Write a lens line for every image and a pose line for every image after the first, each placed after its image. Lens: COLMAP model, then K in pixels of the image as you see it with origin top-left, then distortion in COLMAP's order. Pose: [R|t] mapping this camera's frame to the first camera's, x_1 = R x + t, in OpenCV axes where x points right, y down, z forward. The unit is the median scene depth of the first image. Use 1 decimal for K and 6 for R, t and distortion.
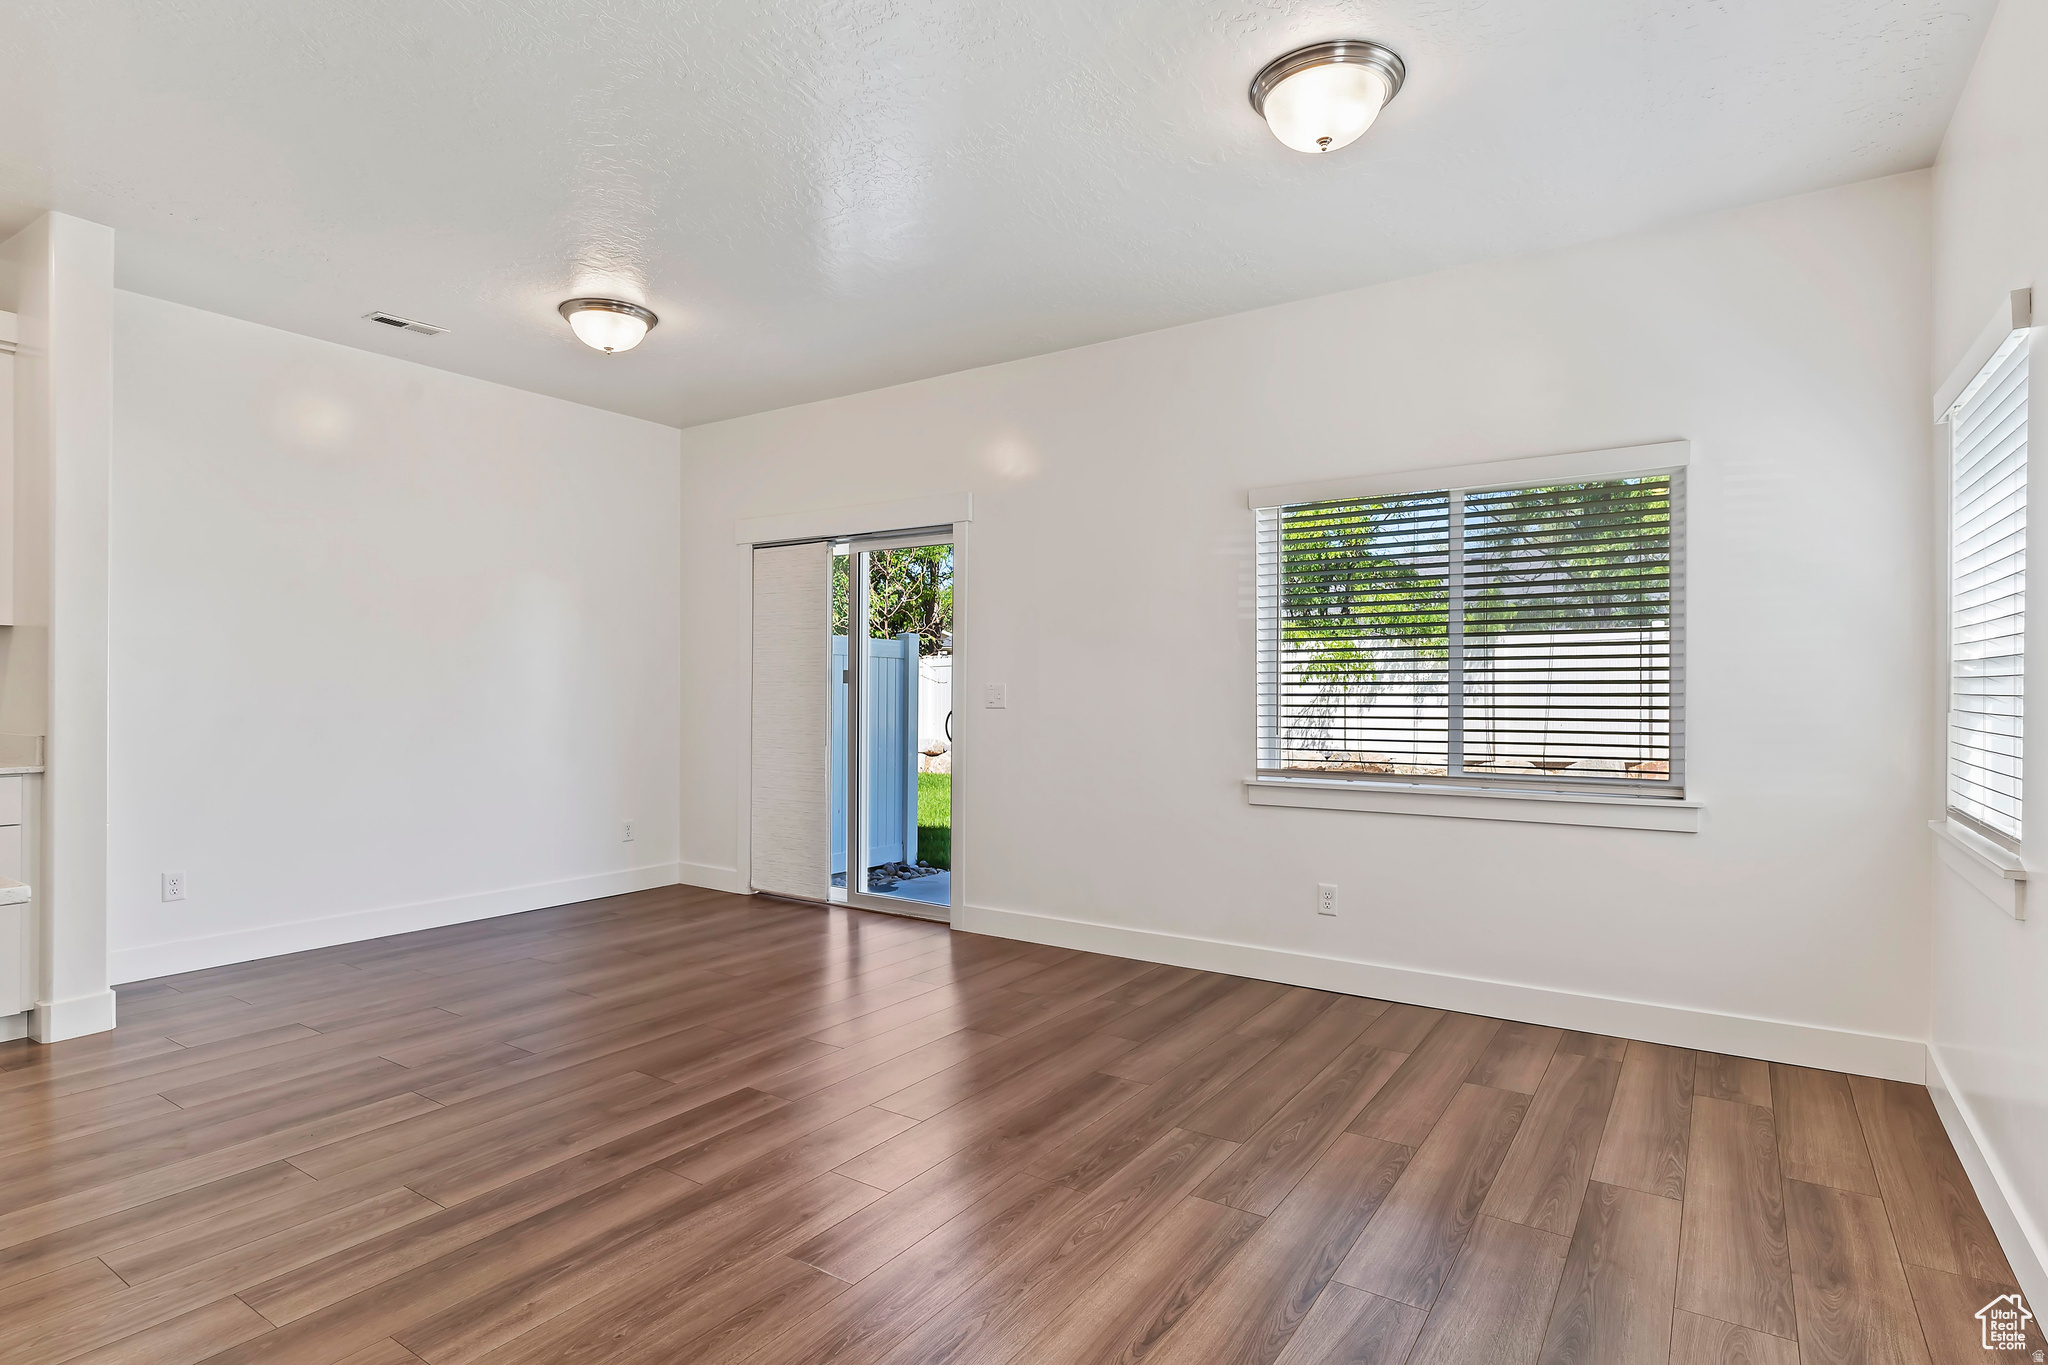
lens RADIAL K [[1047.7, 0, 1020.9], [0, 1047.7, 690.6], [0, 0, 1]] dist [-0.004789, 0.001485]
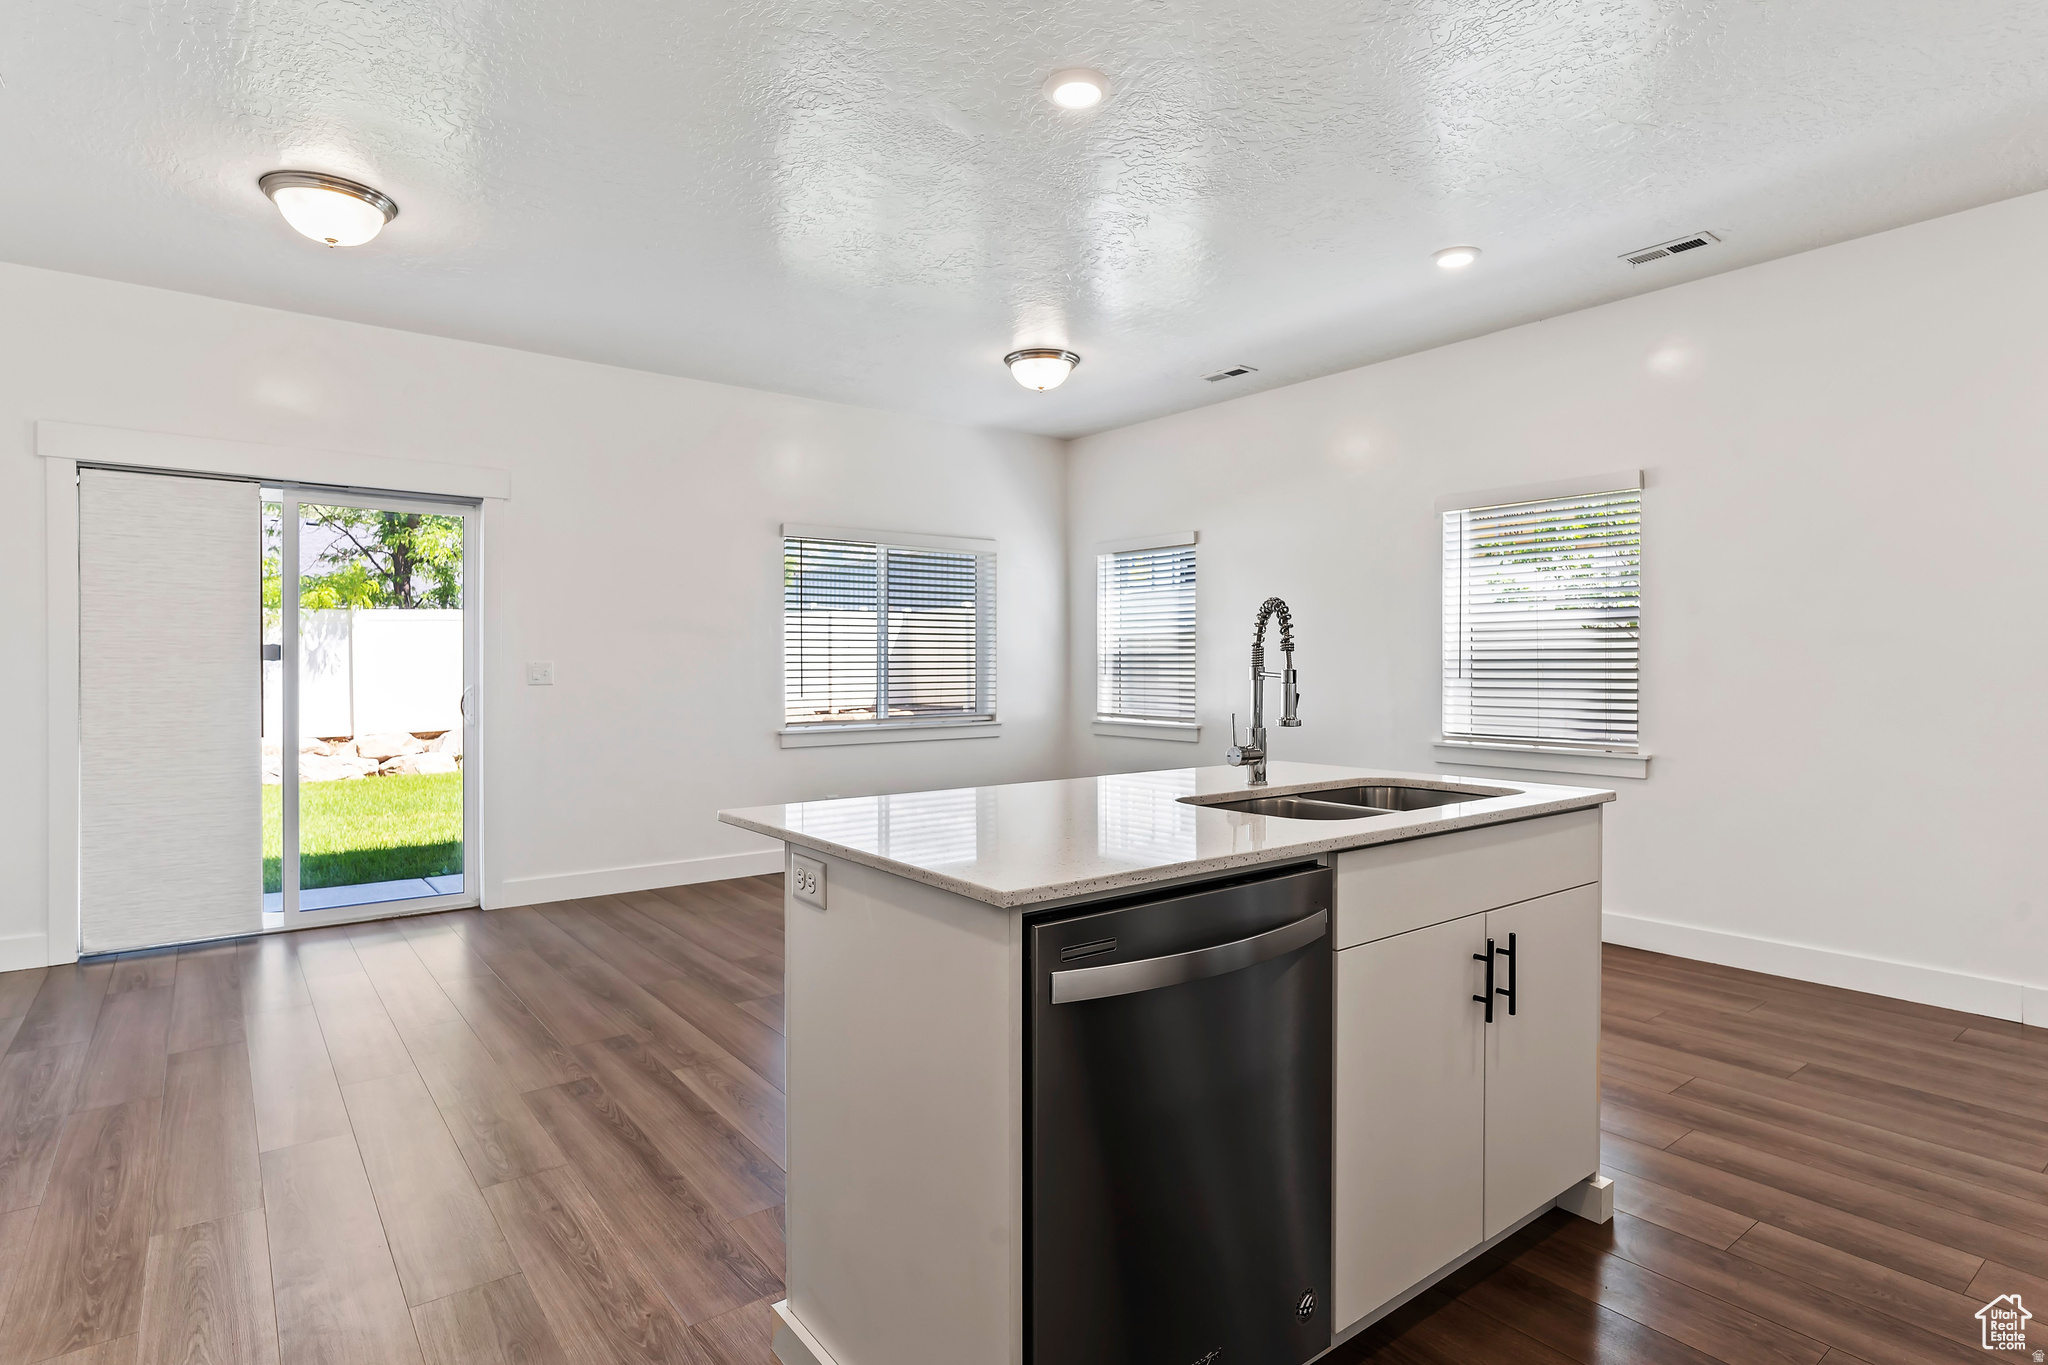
lens RADIAL K [[1061.4, 0, 1000.4], [0, 1061.4, 667.6], [0, 0, 1]] dist [-0.002157, 0.000171]
pose [[0.328426, -0.006666, 0.944506, -1.129931], [0.003490, 0.999977, 0.005844, -0.006362], [-0.944523, 0.001377, 0.328442, 0.288333]]
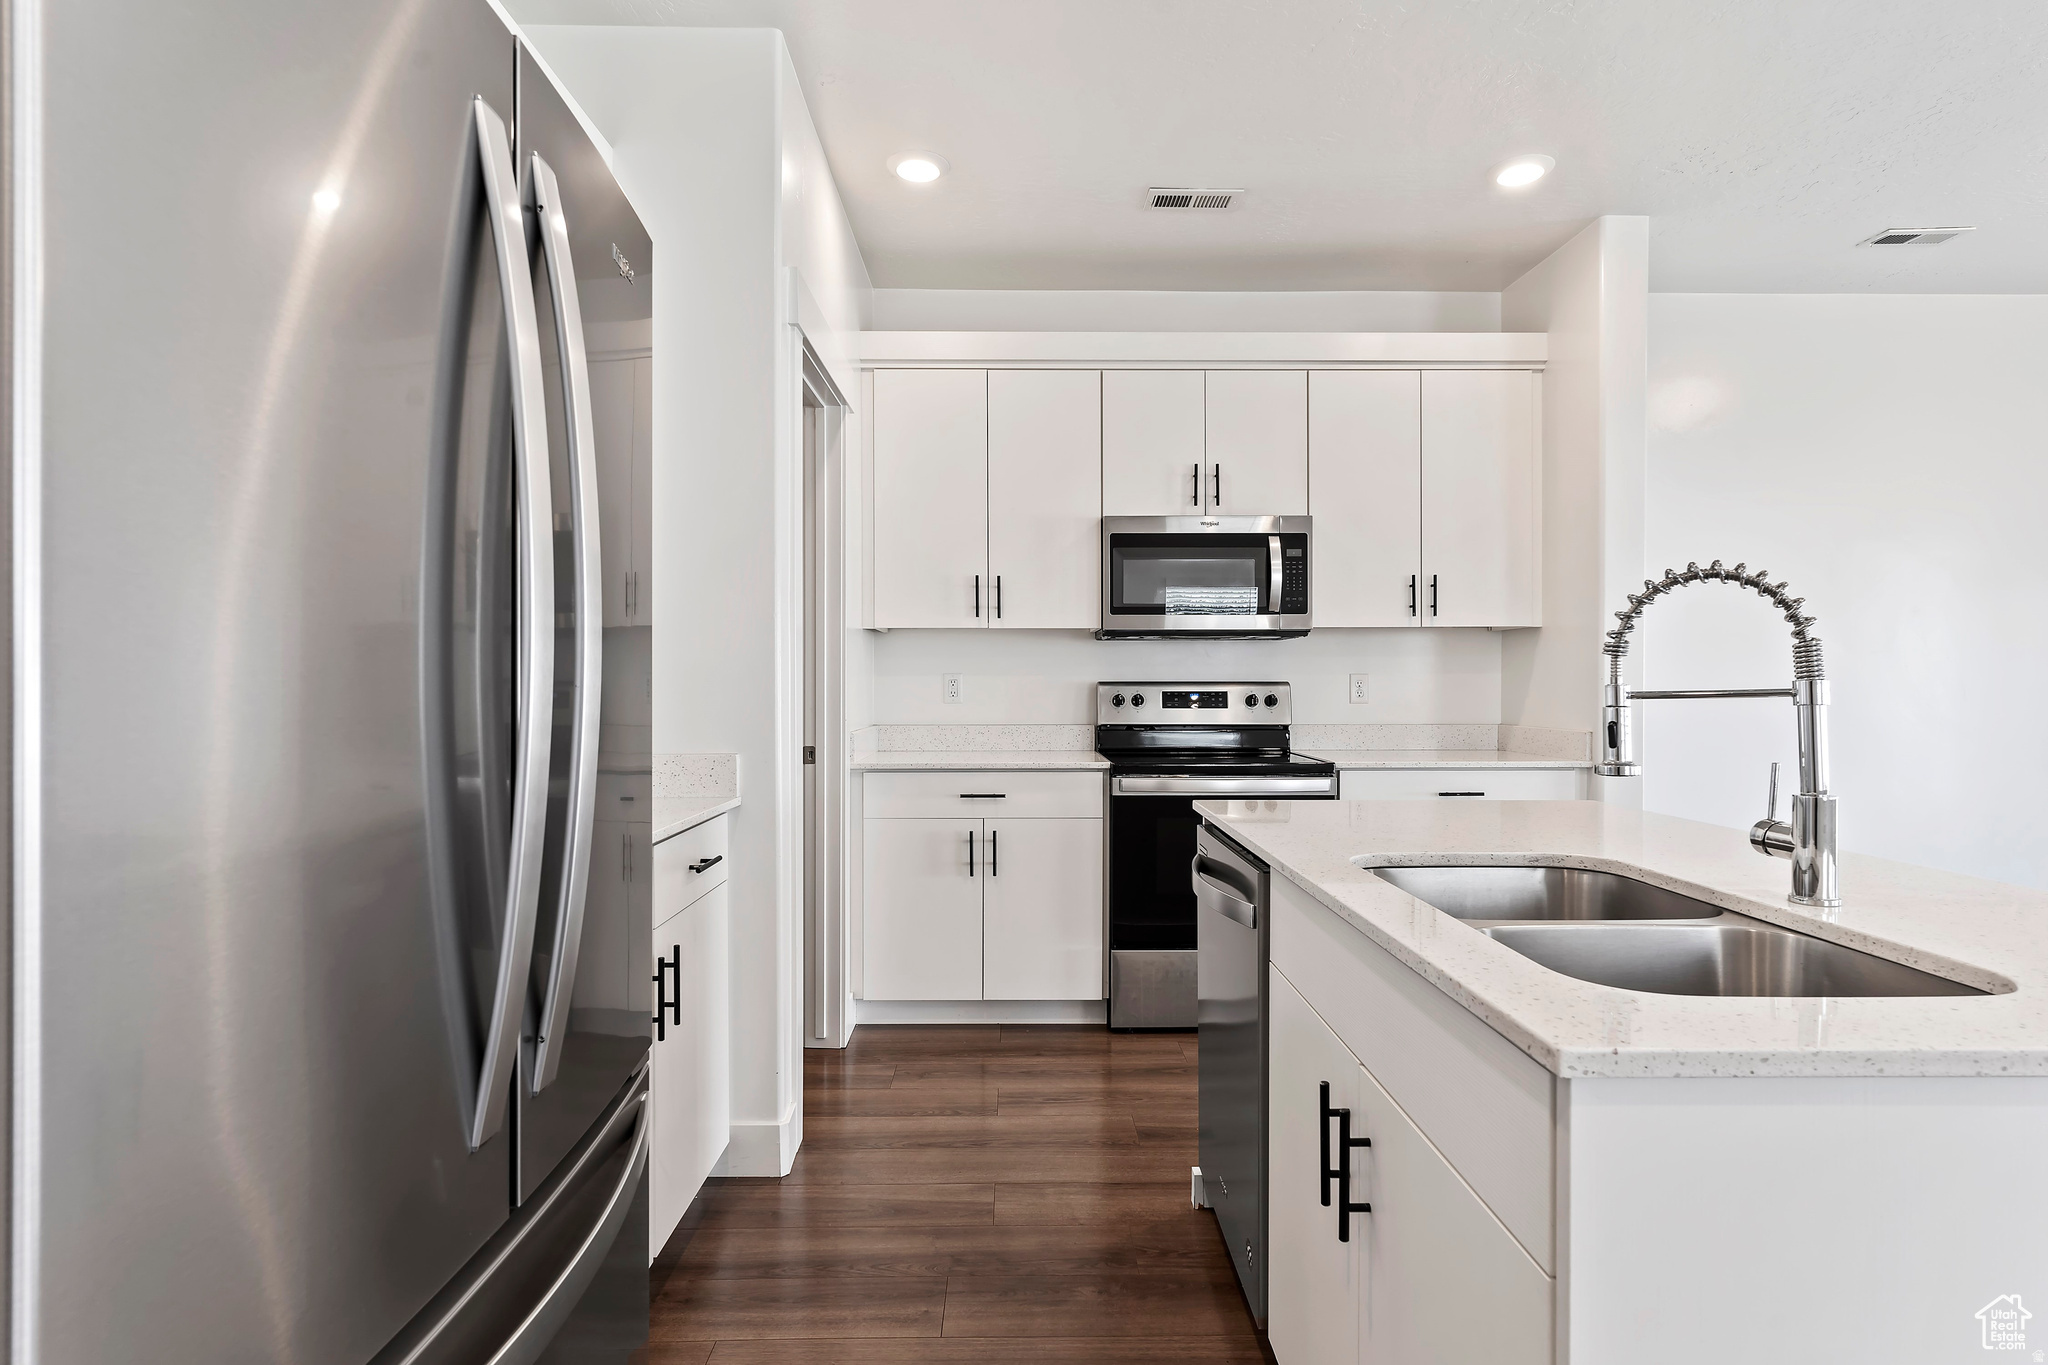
lens RADIAL K [[1047.7, 0, 1020.9], [0, 1047.7, 690.6], [0, 0, 1]] dist [-0.004789, 0.001485]
pose [[0.563911, 0.000512, -0.825835, -0.359623], [0.001920, 0.999996, 0.001931, -0.000875], [0.825833, -0.002675, 0.563908, -0.036508]]
